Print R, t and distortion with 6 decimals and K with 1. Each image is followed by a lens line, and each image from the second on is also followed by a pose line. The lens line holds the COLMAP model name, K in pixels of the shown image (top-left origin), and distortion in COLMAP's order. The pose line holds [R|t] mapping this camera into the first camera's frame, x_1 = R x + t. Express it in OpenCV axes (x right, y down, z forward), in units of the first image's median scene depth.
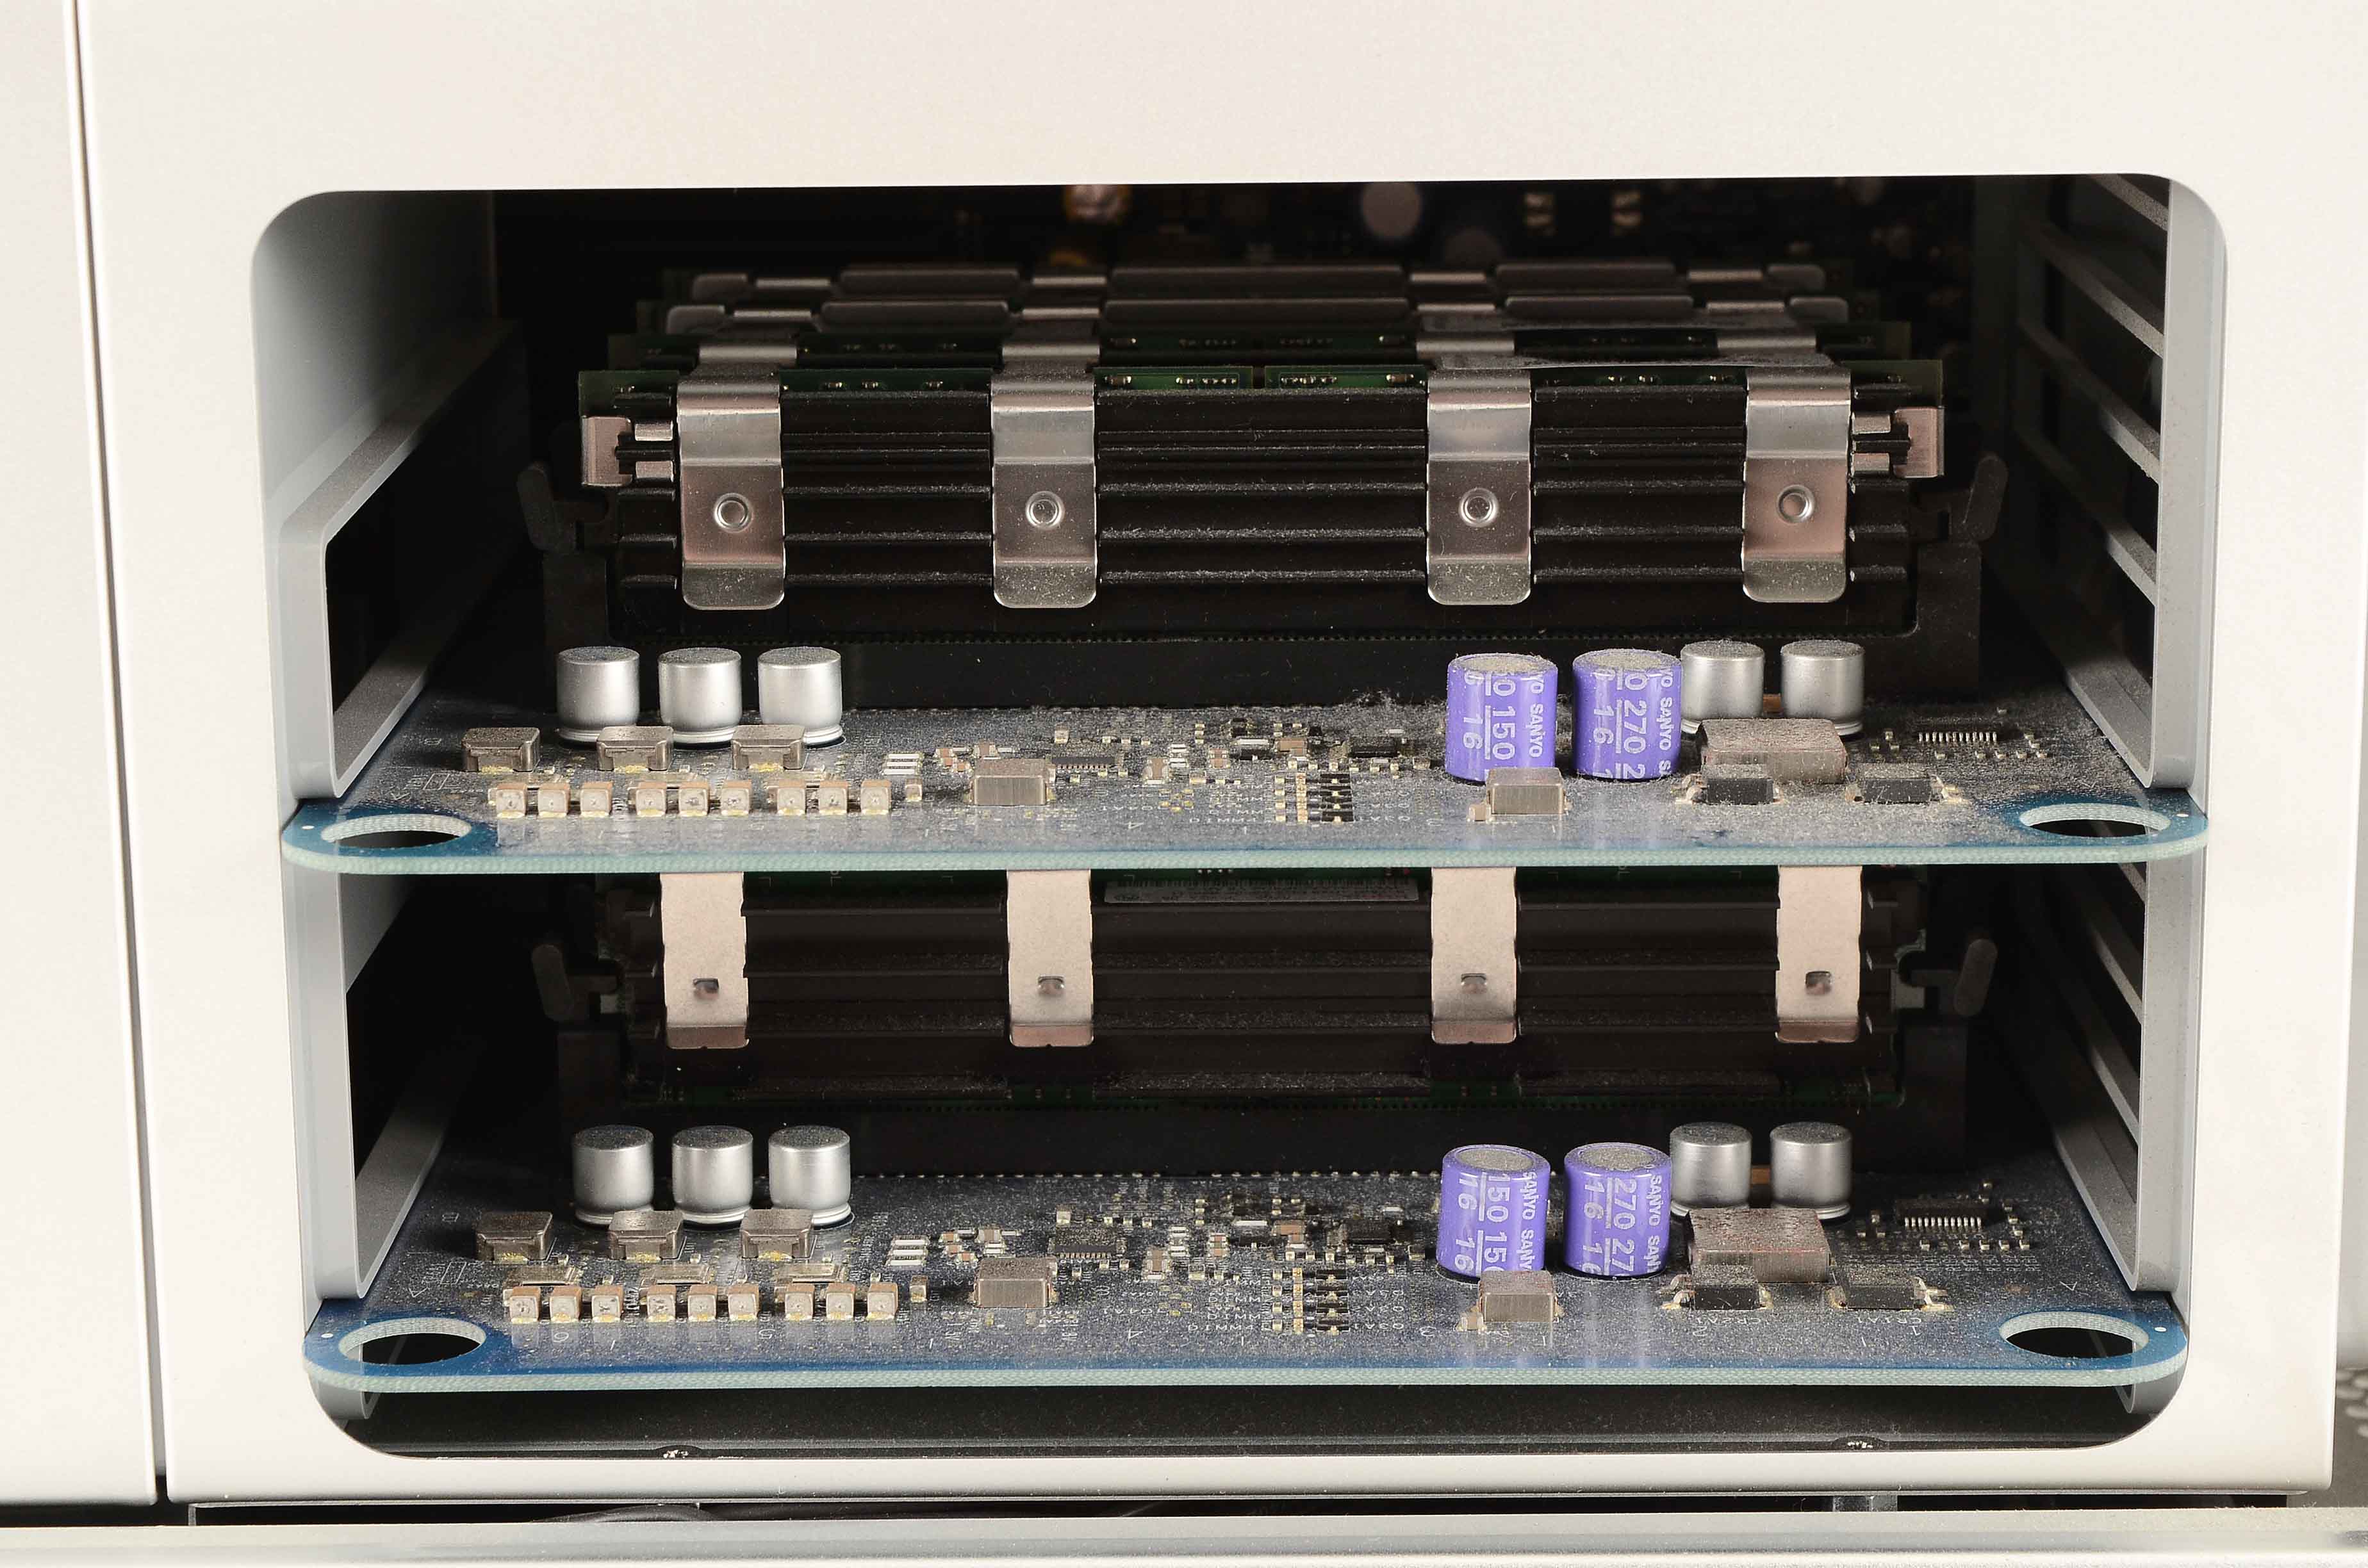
lens RADIAL K [[5298.9, 0, 1184.0], [0, 5298.9, 784.0], [0, 0, 1]] dist [0.222593, -2.439439]
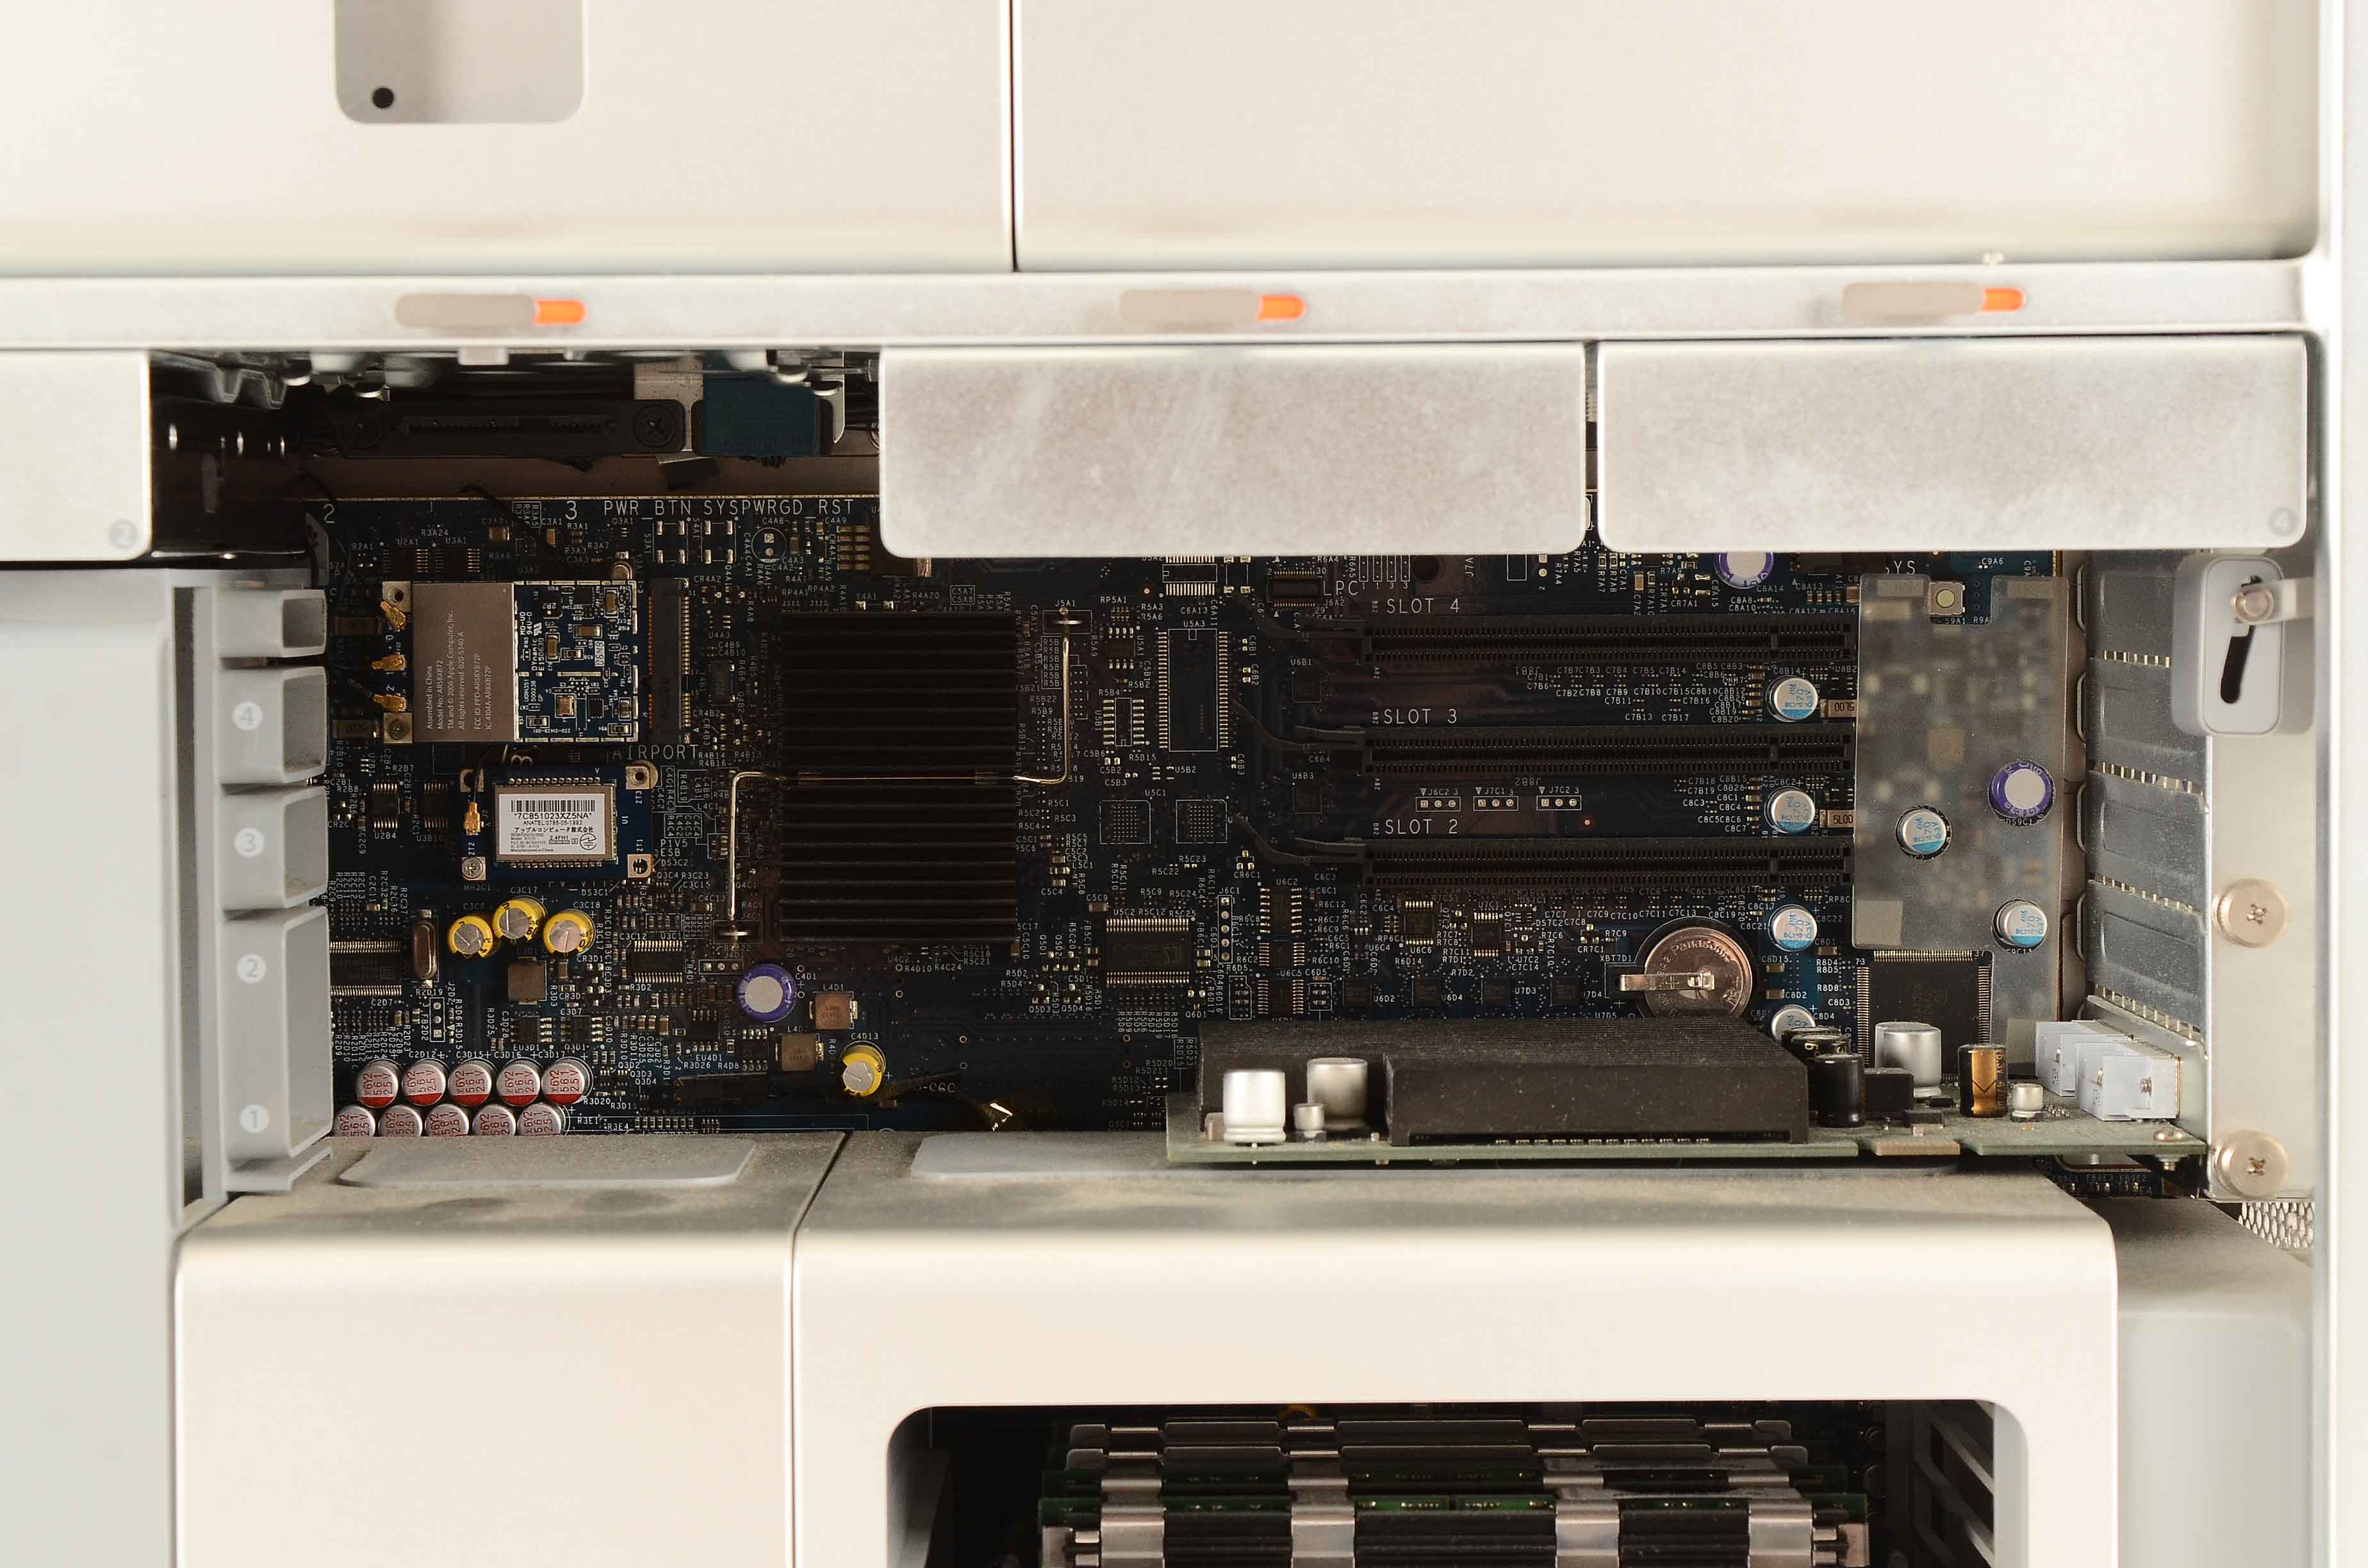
lens RADIAL K [[5298.9, 0, 1184.0], [0, 5298.9, 784.0], [0, 0, 1]] dist [0.222593, -2.439439]
pose [[0.999913, 0.003303, 0.012769, -0.091093], [-0.000933, 0.983427, -0.181305, 0.003028], [-0.013156, 0.181277, 0.983344, -0.661515]]
